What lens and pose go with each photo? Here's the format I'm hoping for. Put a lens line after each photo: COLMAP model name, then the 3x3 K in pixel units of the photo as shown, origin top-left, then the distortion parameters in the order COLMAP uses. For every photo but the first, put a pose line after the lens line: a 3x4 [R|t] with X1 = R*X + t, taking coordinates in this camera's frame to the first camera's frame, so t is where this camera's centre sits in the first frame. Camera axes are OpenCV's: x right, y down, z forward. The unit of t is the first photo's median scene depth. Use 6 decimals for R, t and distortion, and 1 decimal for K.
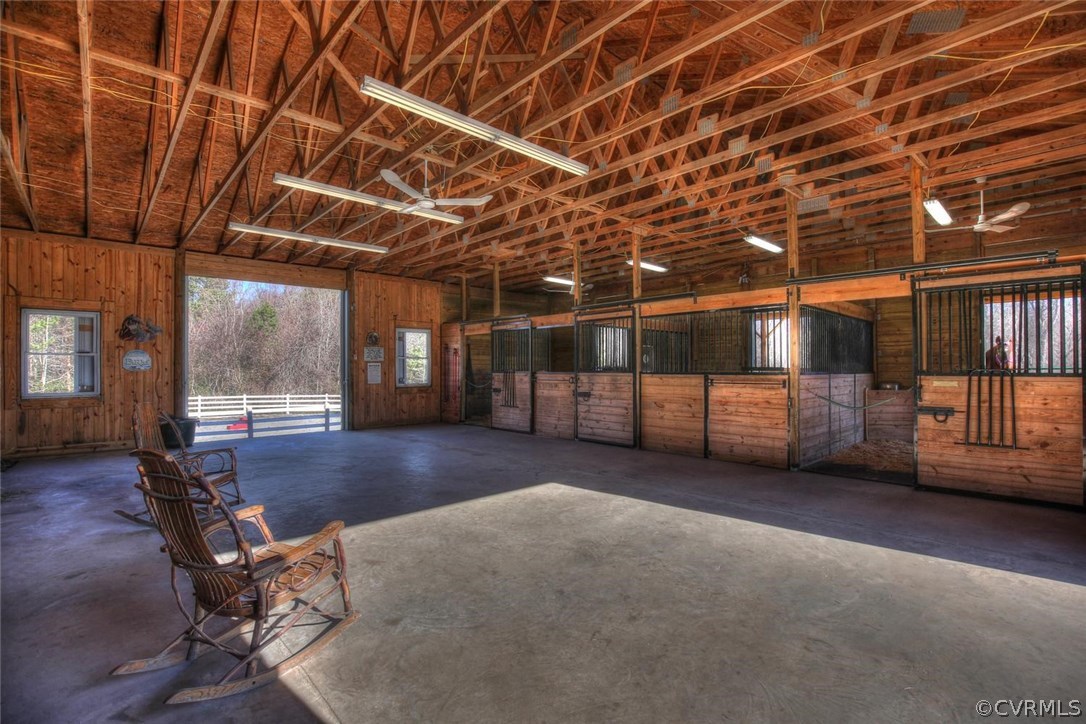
lens RADIAL K [[500.8, 0, 548.0], [0, 500.8, 363.6], [0, 0, 1]] dist [-0.026237, 0.001330]
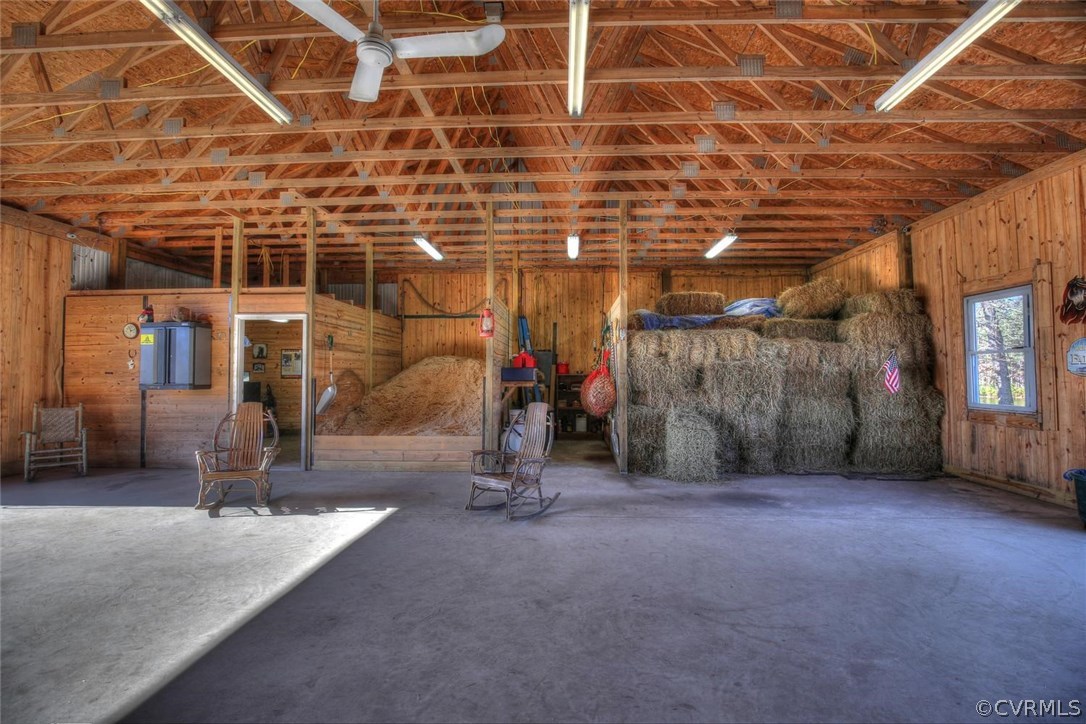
lens RADIAL K [[500.8, 0, 548.0], [0, 500.8, 363.6], [0, 0, 1]] dist [-0.026237, 0.001330]
pose [[-0.710765, -0.011809, -0.703331, -0.011184], [0.006838, 0.999696, -0.023696, 0.011028], [0.703397, -0.021652, -0.710468, 1.029837]]
